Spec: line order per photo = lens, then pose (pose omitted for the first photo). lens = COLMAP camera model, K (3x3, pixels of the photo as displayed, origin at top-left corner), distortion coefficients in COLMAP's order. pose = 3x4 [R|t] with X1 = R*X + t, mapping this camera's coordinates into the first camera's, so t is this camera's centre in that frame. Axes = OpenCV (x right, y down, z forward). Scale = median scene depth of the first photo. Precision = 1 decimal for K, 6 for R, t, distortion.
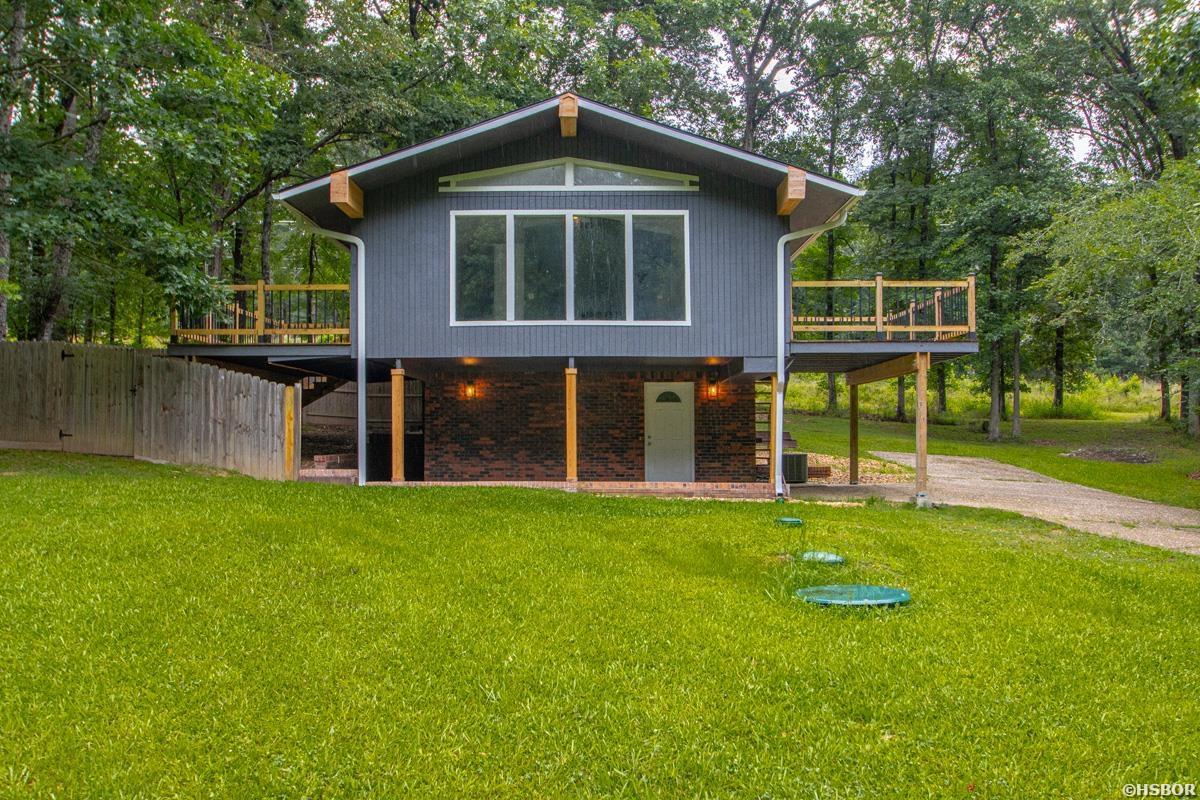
lens RADIAL K [[1067.9, 0, 600.0], [0, 1067.9, 400.0], [0, 0, 1]] dist [-0.005672, -0.002296]
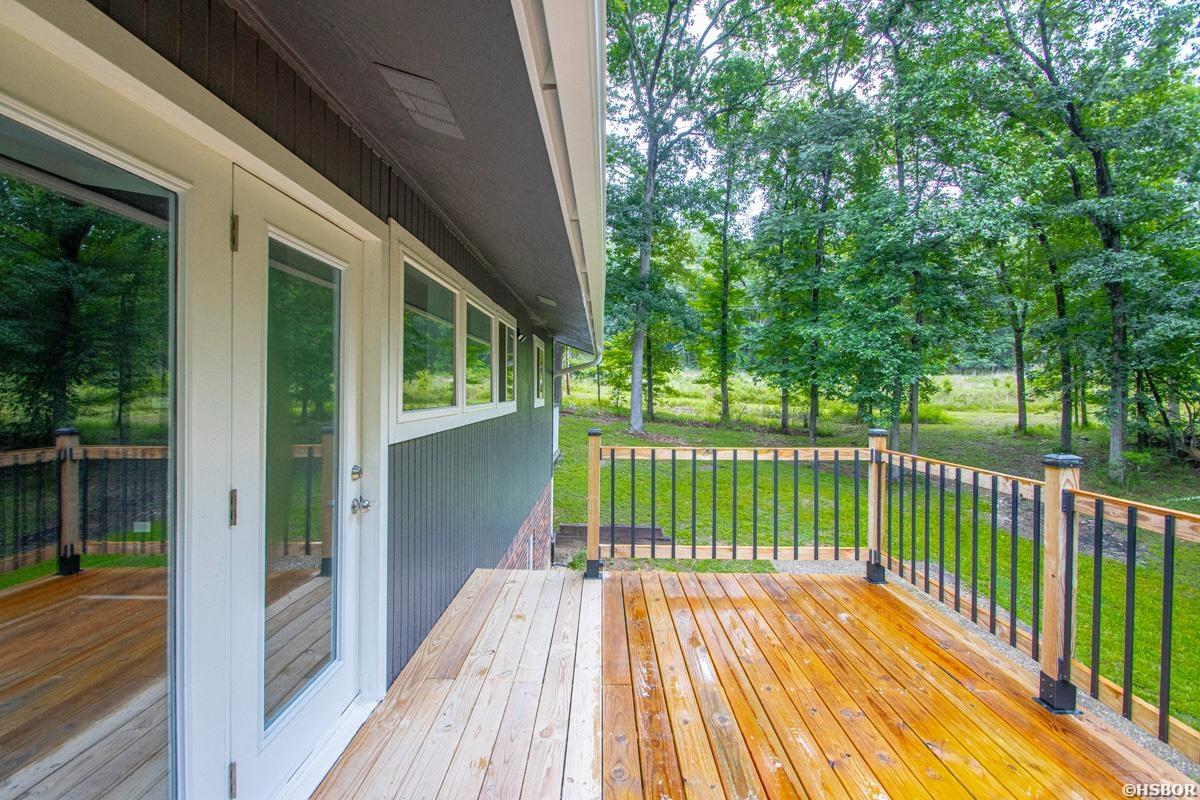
lens RADIAL K [[572.6, 0, 597.6], [0, 572.6, 394.4], [0, 0, 1]] dist [0.011720, -0.018612]
pose [[0.999980, 0.003081, -0.005585, 0.085675], [-0.002843, 0.999109, 0.042112, -0.048625], [0.005710, -0.042095, 0.999097, 0.392036]]
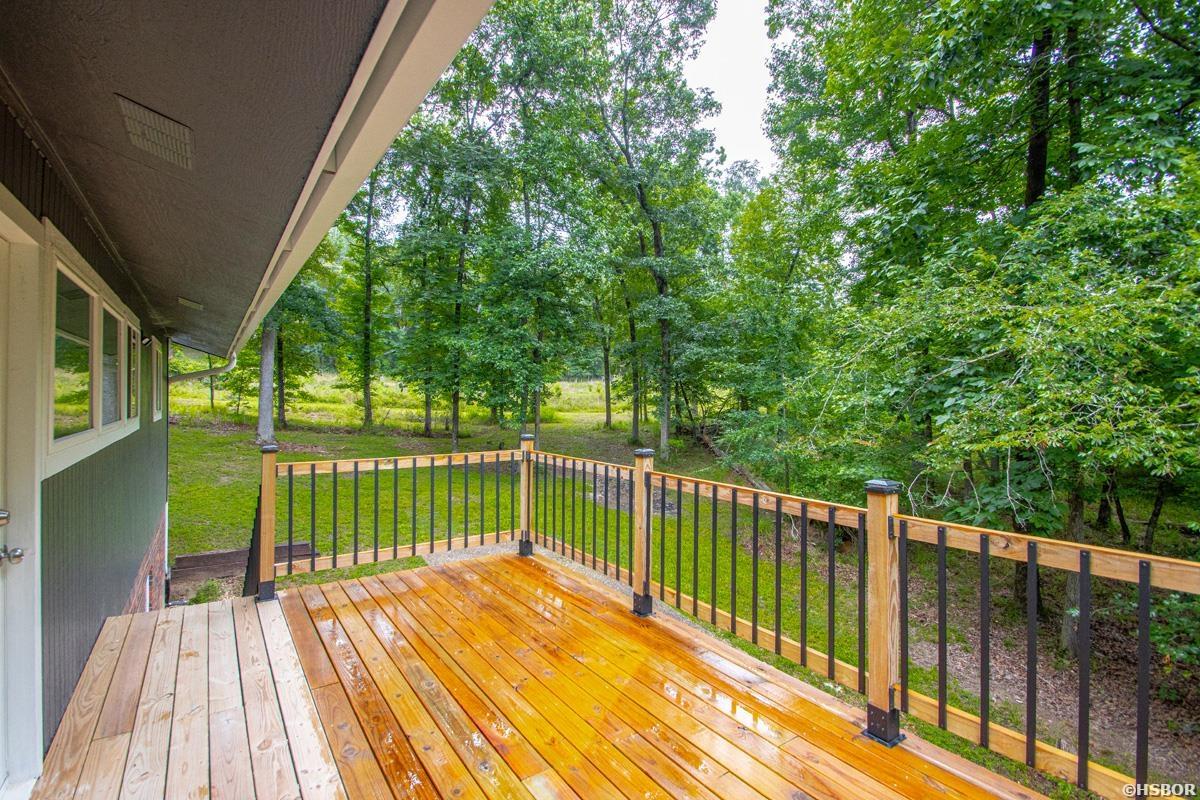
lens RADIAL K [[552.1, 0, 600.0], [0, 552.1, 400.0], [0, 0, 1]] dist [0.014134, -0.015529]
pose [[0.815815, -0.000060, 0.578313, 0.079317], [-0.025344, 0.999036, 0.035856, -0.050202], [-0.577758, -0.043909, 0.815026, 0.386076]]
